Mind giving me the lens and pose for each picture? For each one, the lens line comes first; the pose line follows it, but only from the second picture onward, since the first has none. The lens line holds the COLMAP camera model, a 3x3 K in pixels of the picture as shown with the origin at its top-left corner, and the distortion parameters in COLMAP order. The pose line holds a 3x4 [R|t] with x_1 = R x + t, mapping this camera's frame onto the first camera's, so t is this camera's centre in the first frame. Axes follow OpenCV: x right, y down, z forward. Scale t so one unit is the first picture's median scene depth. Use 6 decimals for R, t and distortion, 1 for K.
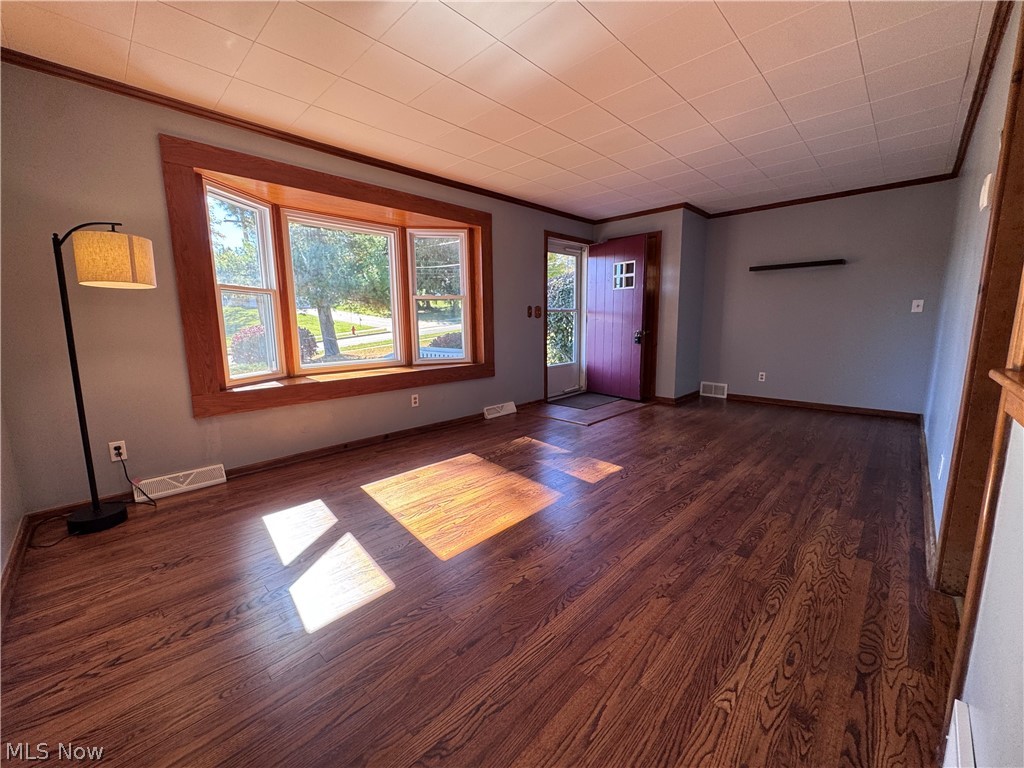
lens RADIAL K [[406.6, 0, 512.0], [0, 406.6, 384.0], [0, 0, 1]] dist [-0.003914, -0.000149]
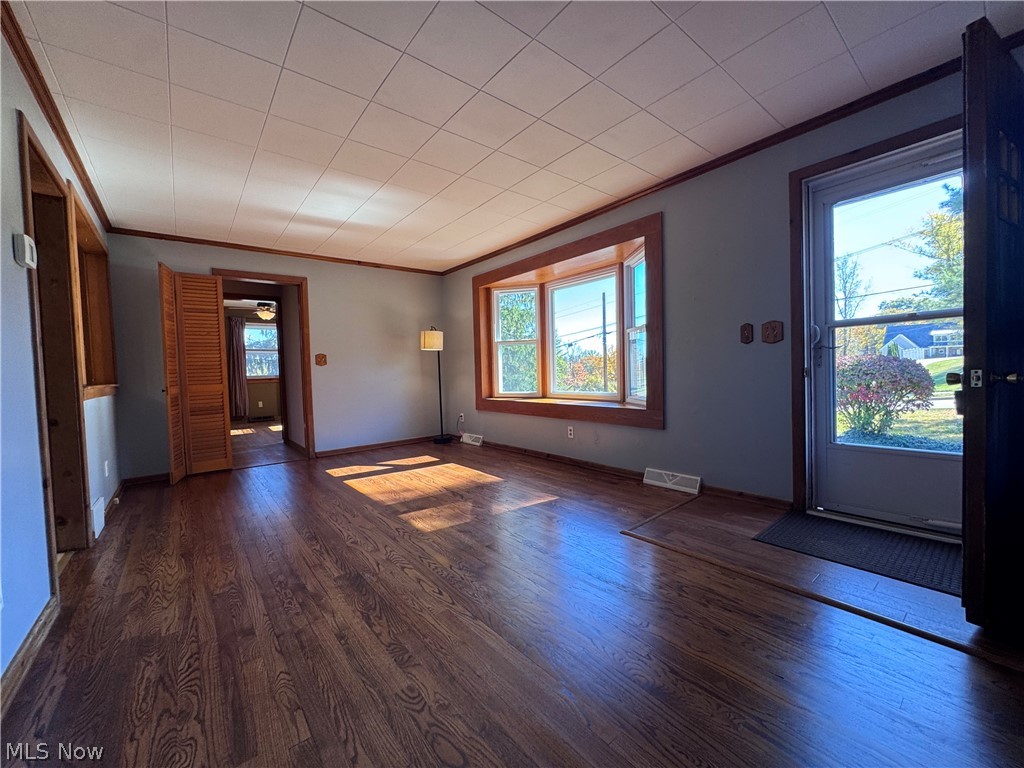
lens RADIAL K [[406.6, 0, 512.0], [0, 406.6, 384.0], [0, 0, 1]] dist [-0.003914, -0.000149]
pose [[-0.115408, 0.048990, -0.992109, 0.992411], [-0.122655, 0.990437, 0.063175, -0.159144], [0.985716, 0.128978, -0.108296, 1.143744]]
